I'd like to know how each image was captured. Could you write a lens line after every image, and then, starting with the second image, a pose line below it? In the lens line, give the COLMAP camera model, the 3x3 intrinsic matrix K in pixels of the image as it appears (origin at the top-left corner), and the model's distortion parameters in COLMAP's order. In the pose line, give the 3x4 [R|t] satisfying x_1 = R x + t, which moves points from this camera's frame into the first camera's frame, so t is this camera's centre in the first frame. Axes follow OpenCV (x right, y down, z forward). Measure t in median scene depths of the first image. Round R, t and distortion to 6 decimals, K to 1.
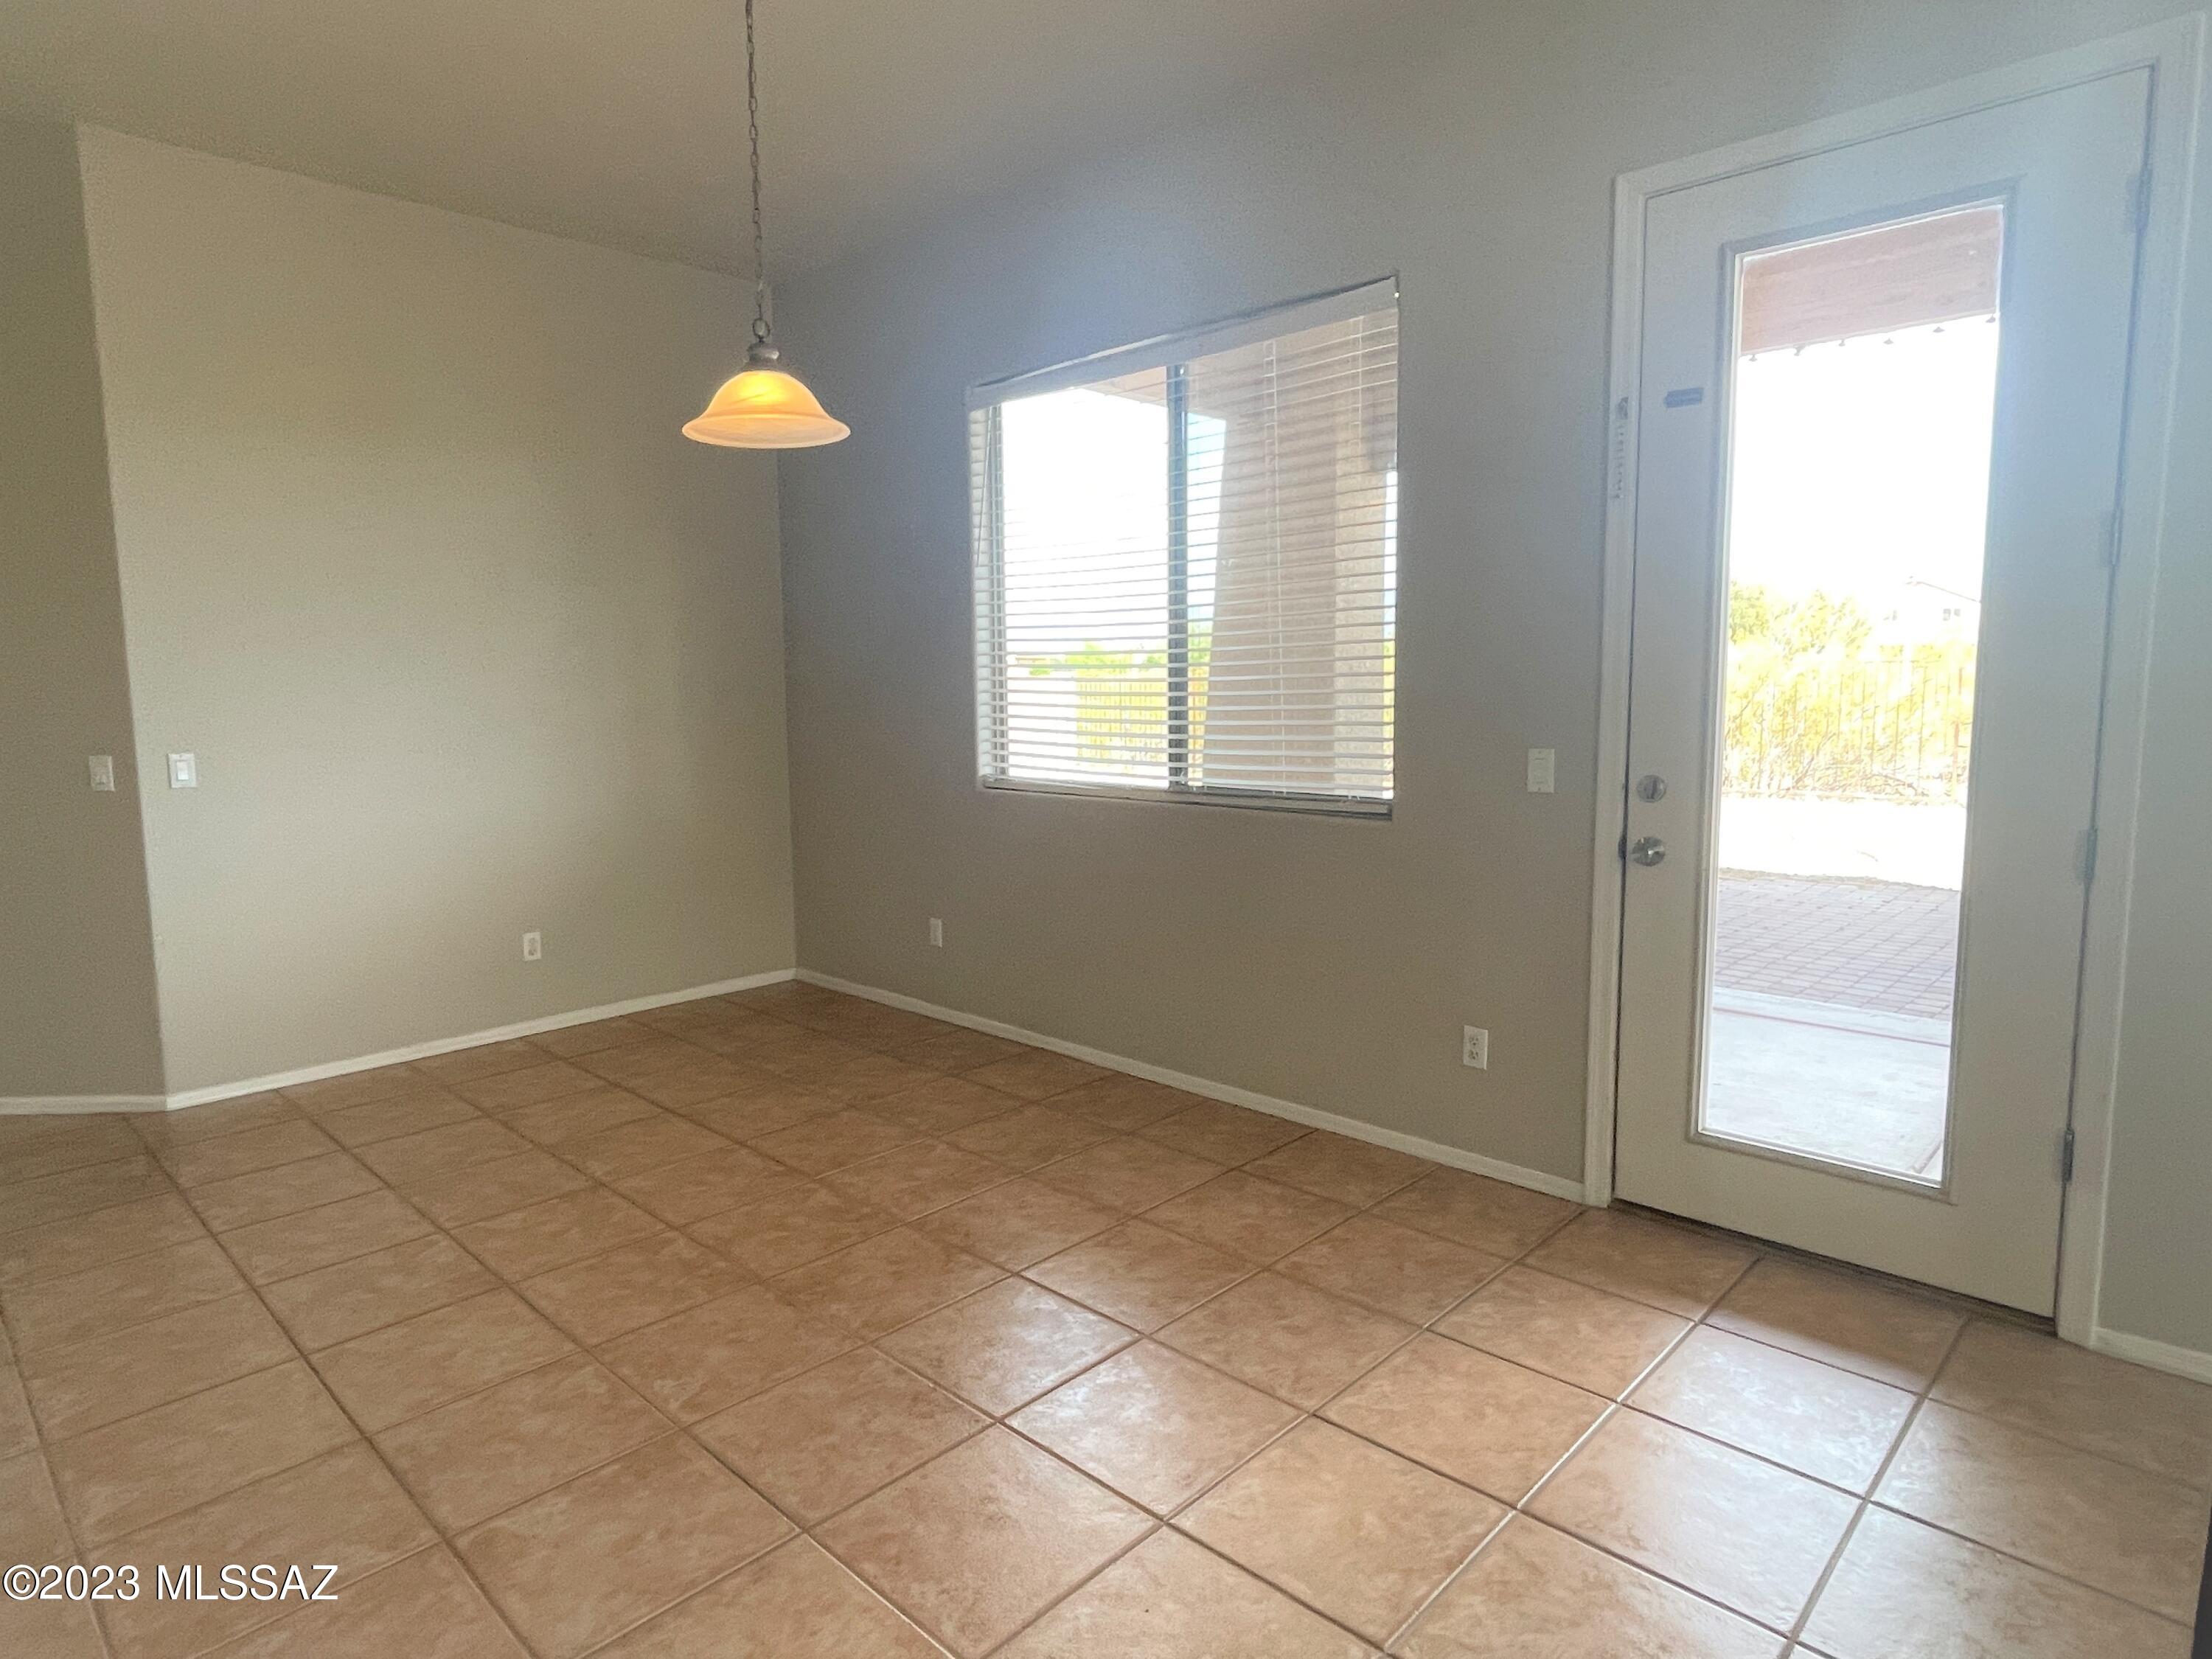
lens RADIAL K [[1256.3, 0, 1106.7], [0, 1256.3, 814.9], [0, 0, 1]] dist [-0.013483, -0.002126]
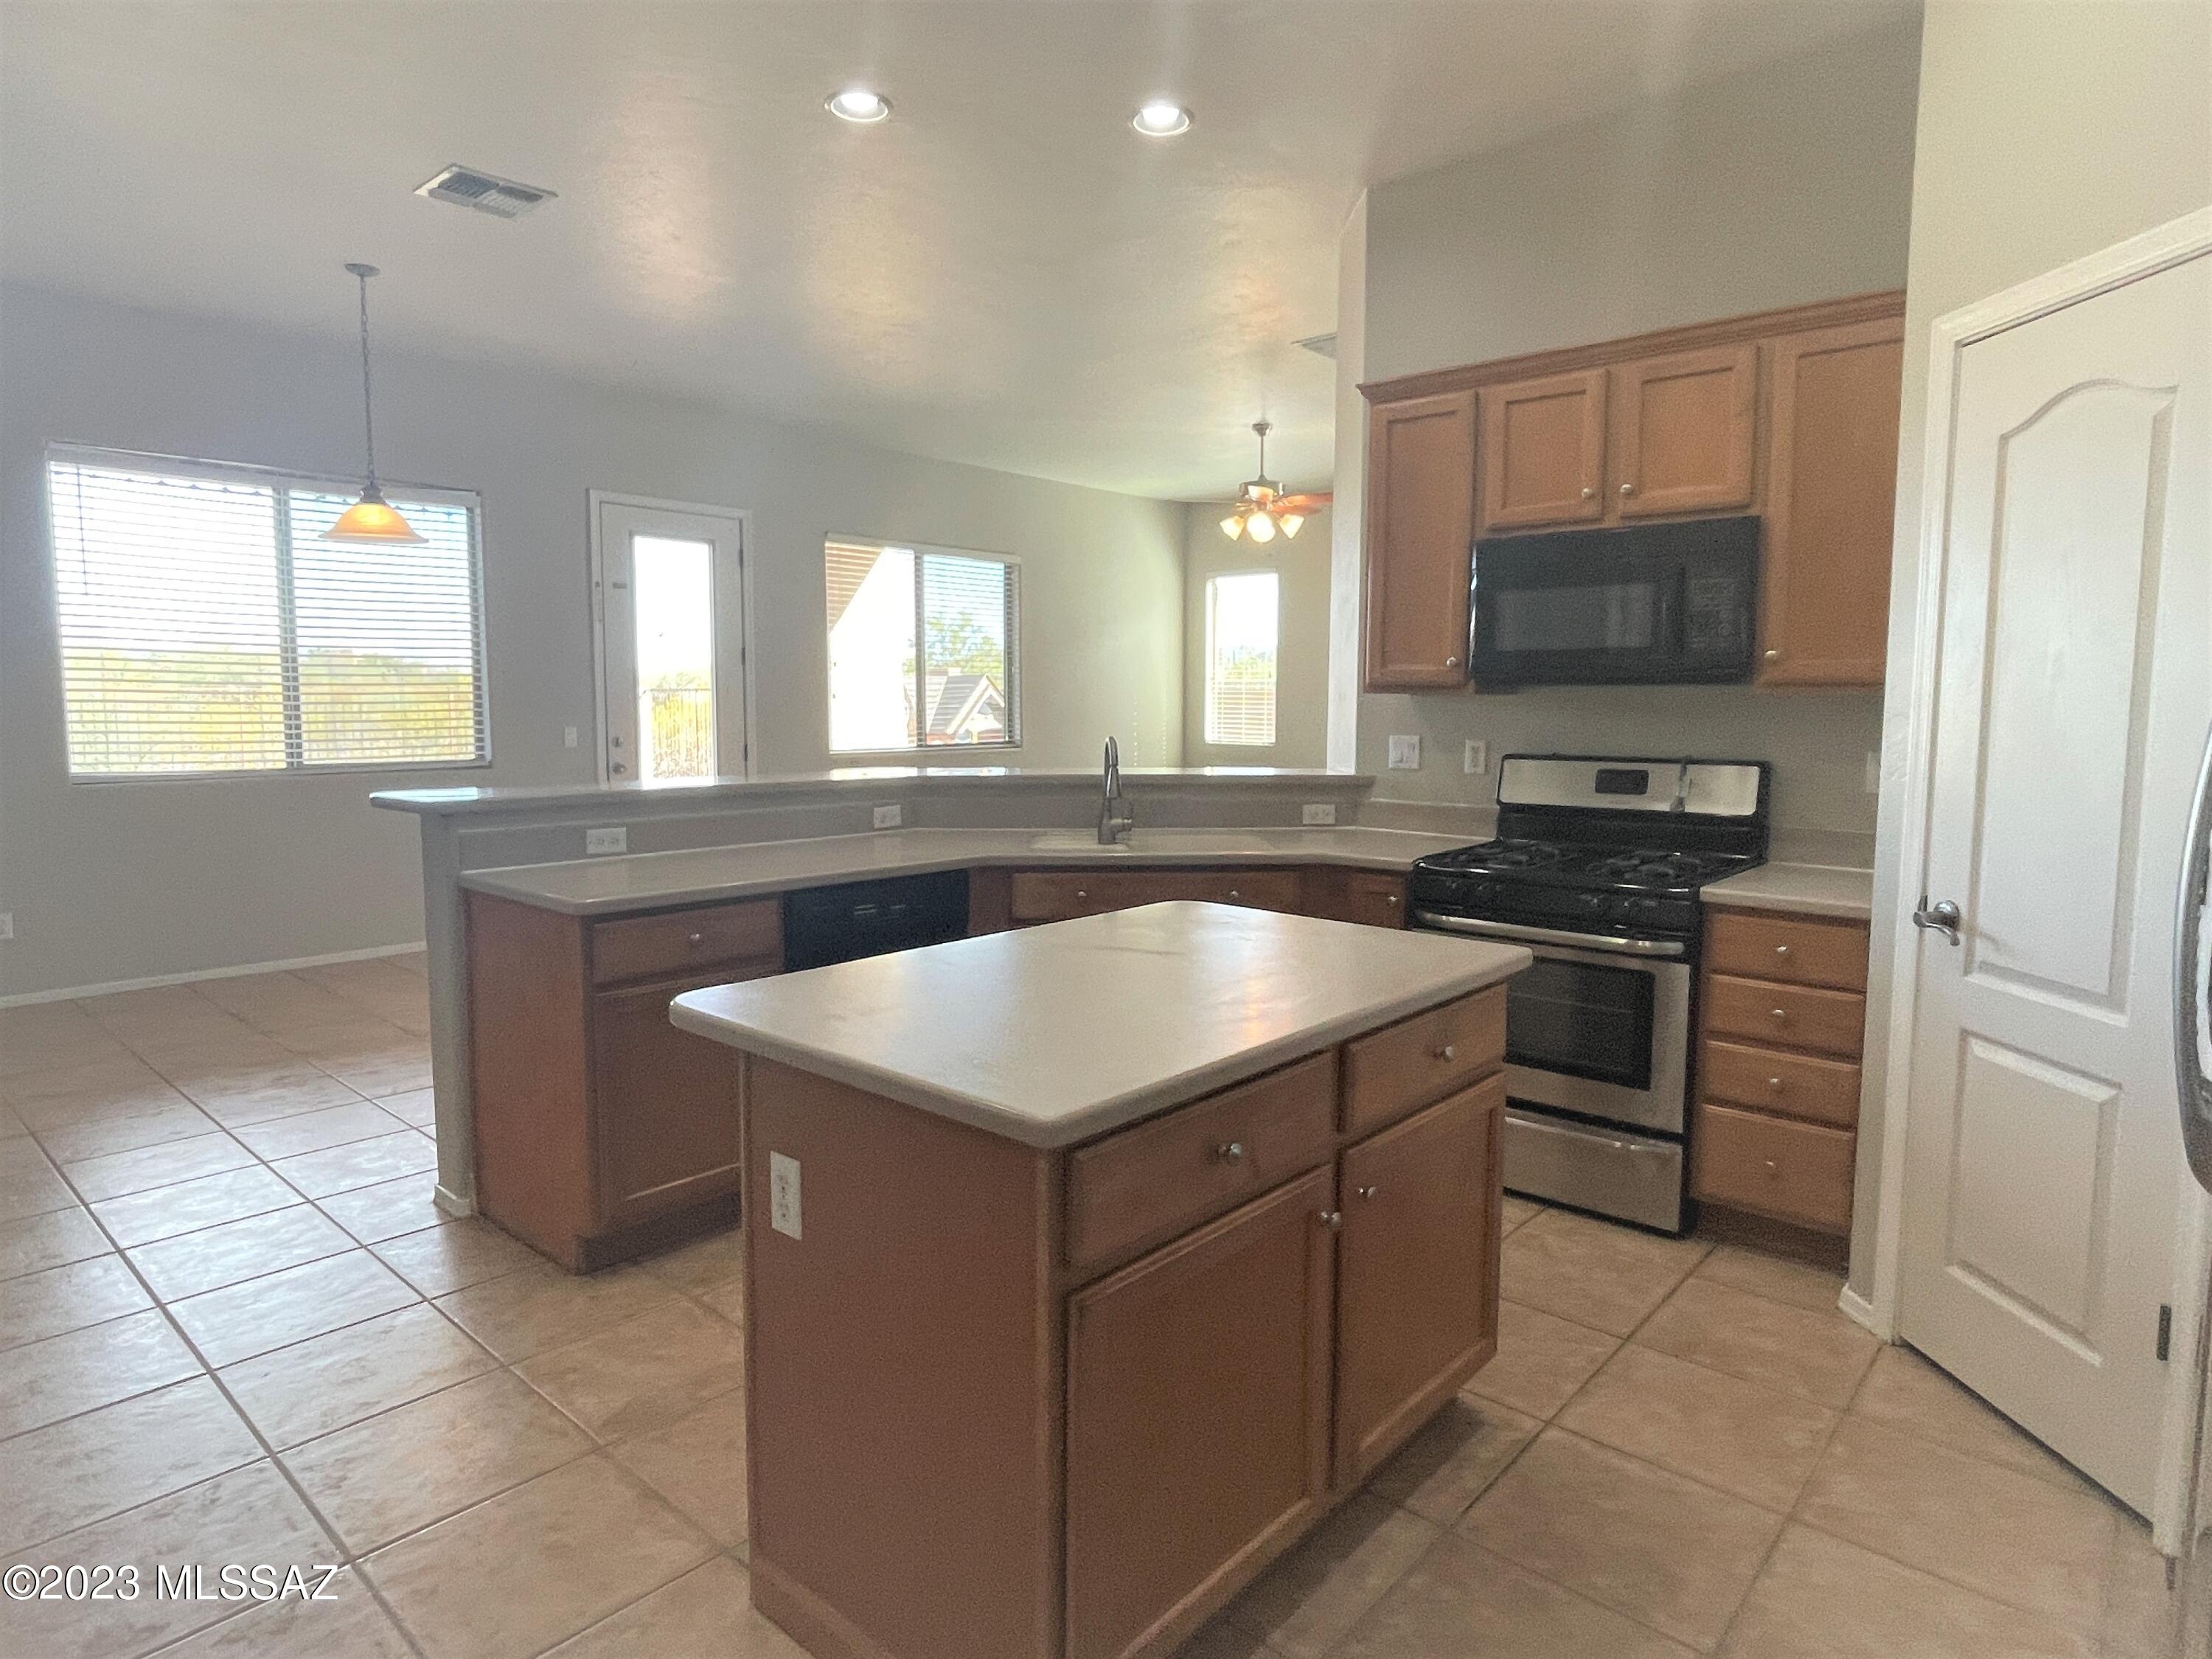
lens RADIAL K [[1253.9, 0, 1094.1], [0, 1253.9, 819.4], [0, 0, 1]] dist [-0.000402, -0.002818]
pose [[-0.026233, -0.075672, 0.996788, -1.795650], [0.114280, 0.990367, 0.078192, 0.040419], [-0.993102, 0.115964, -0.017332, 0.113795]]
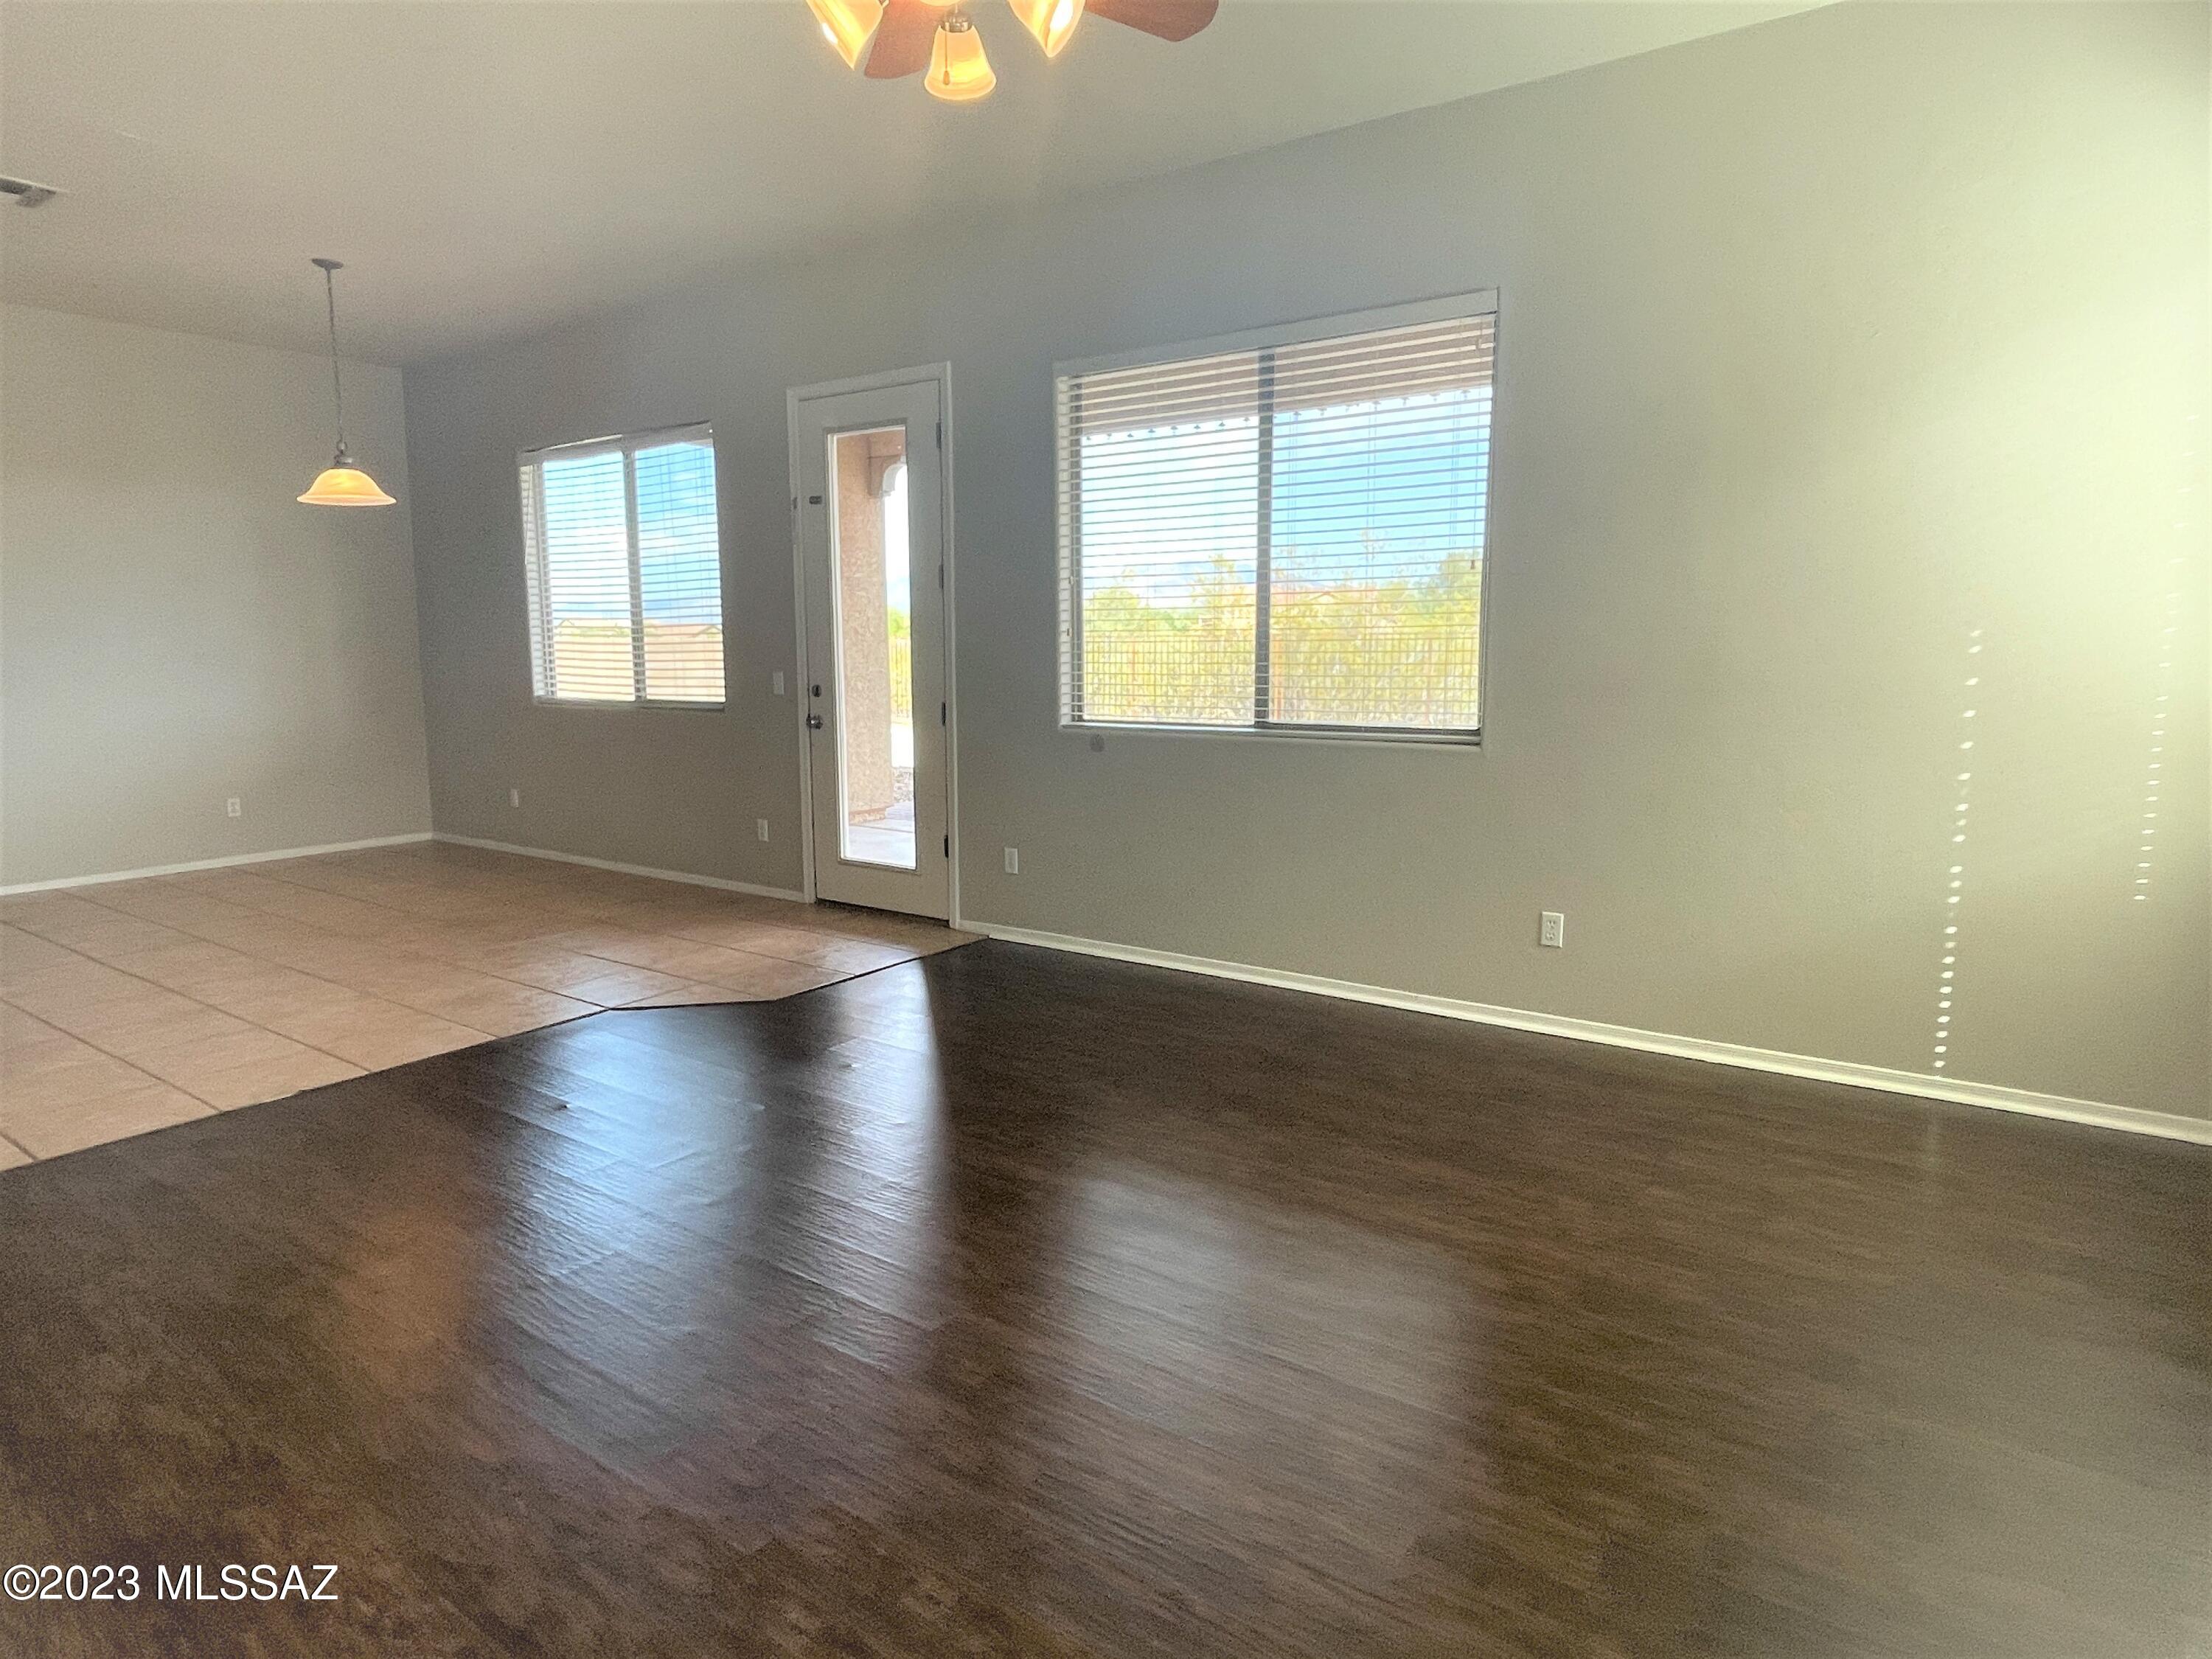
lens RADIAL K [[1253.9, 0, 1094.1], [0, 1253.9, 819.4], [0, 0, 1]] dist [-0.000402, -0.002818]
pose [[0.989327, -0.008835, 0.145442, 0.516820], [0.004512, 0.999539, 0.030029, 0.114446], [-0.145640, -0.029052, 0.988911, -0.962797]]
